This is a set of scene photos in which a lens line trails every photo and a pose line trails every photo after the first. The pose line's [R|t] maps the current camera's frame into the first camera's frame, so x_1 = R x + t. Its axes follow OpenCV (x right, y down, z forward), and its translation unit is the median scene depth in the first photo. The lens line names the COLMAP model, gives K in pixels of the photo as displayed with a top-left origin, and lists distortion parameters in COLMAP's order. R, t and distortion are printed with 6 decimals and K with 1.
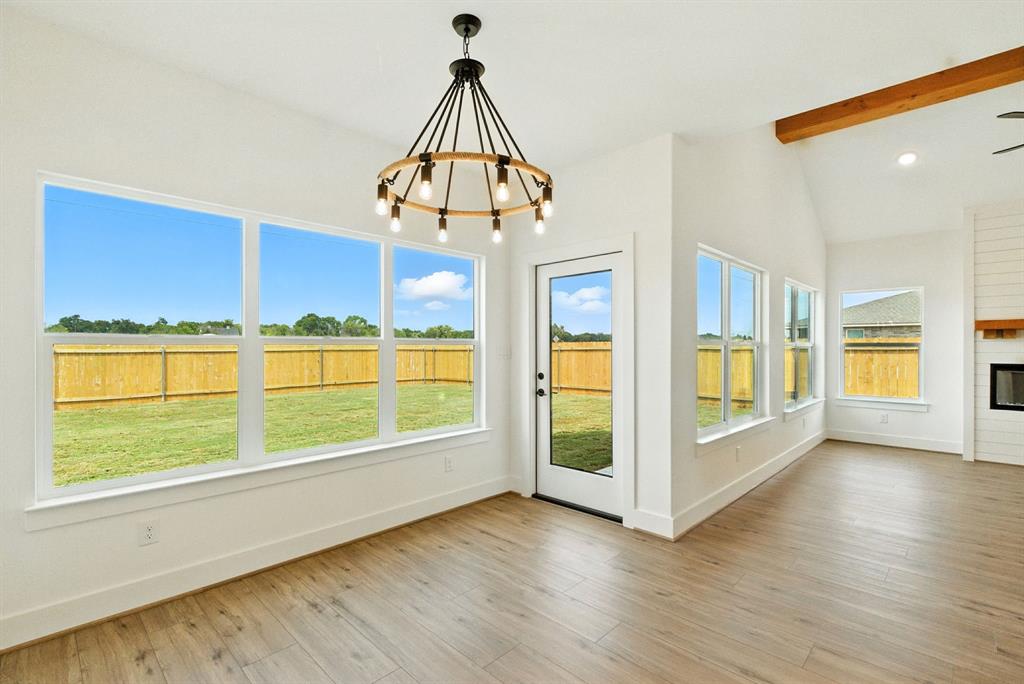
lens RADIAL K [[470.3, 0, 507.4], [0, 470.3, 345.0], [0, 0, 1]] dist [0.000940, -0.000455]
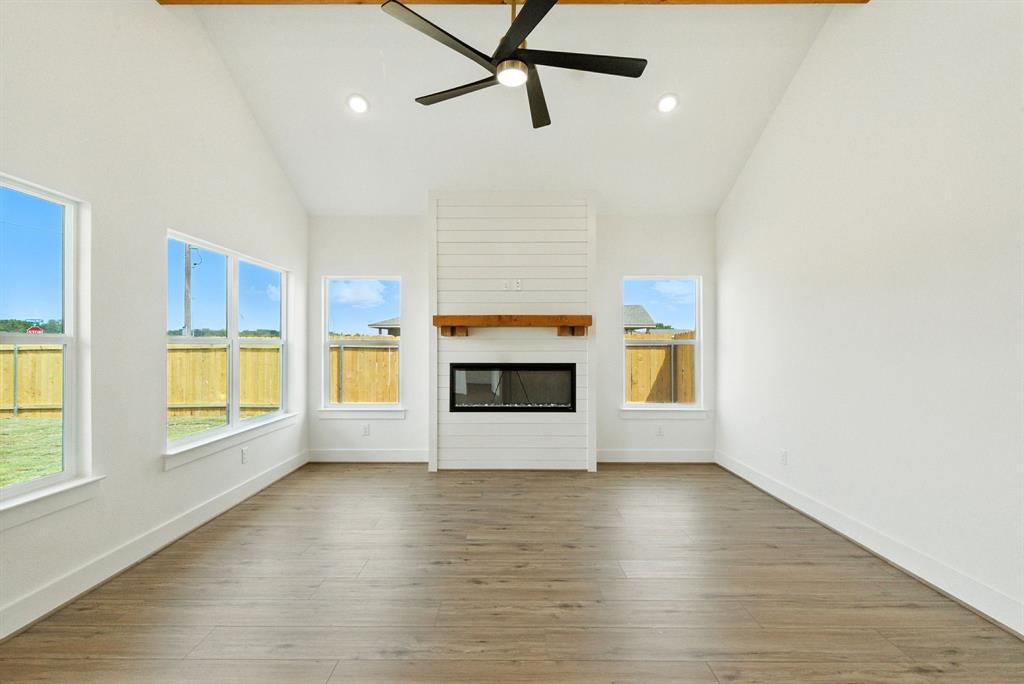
lens RADIAL K [[465.9, 0, 512.0], [0, 465.9, 342.0], [0, 0, 1]] dist [0.001195, -0.000410]
pose [[0.717351, 0.003153, 0.696705, 0.301894], [-0.001563, 0.999995, -0.002916, 0.000085], [-0.696710, 0.001003, 0.717352, 0.162928]]
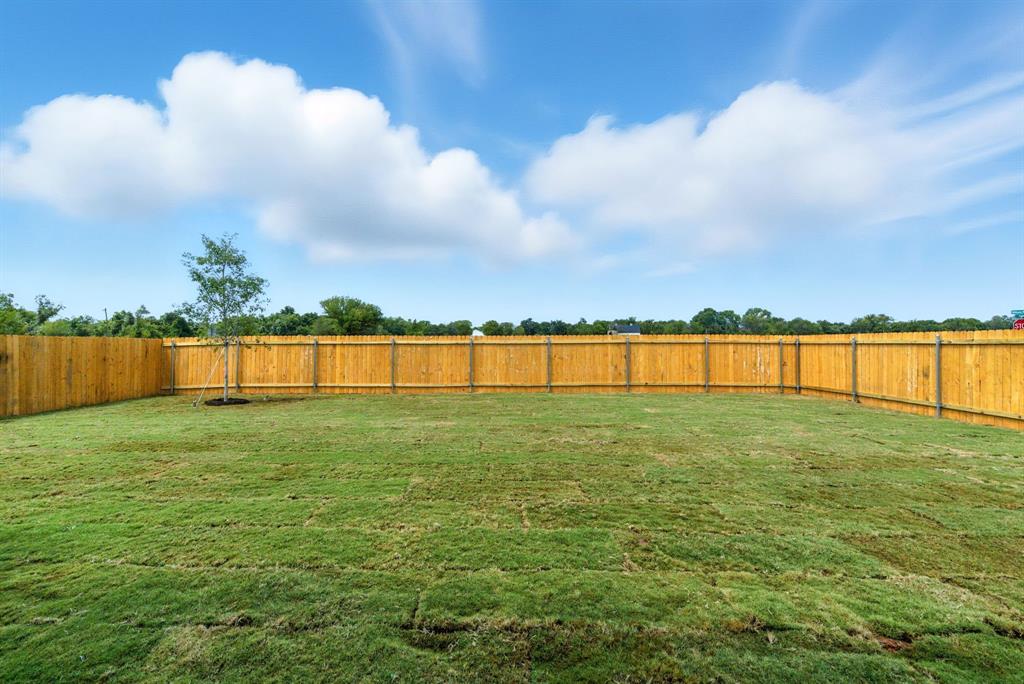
lens RADIAL K [[470.3, 0, 507.4], [0, 470.3, 345.0], [0, 0, 1]] dist [0.000940, -0.000455]
pose [[0.690301, 0.004824, -0.723506, 0.111674], [0.002002, 0.999961, 0.008578, 0.015613], [0.723519, -0.007370, 0.690265, 0.589356]]
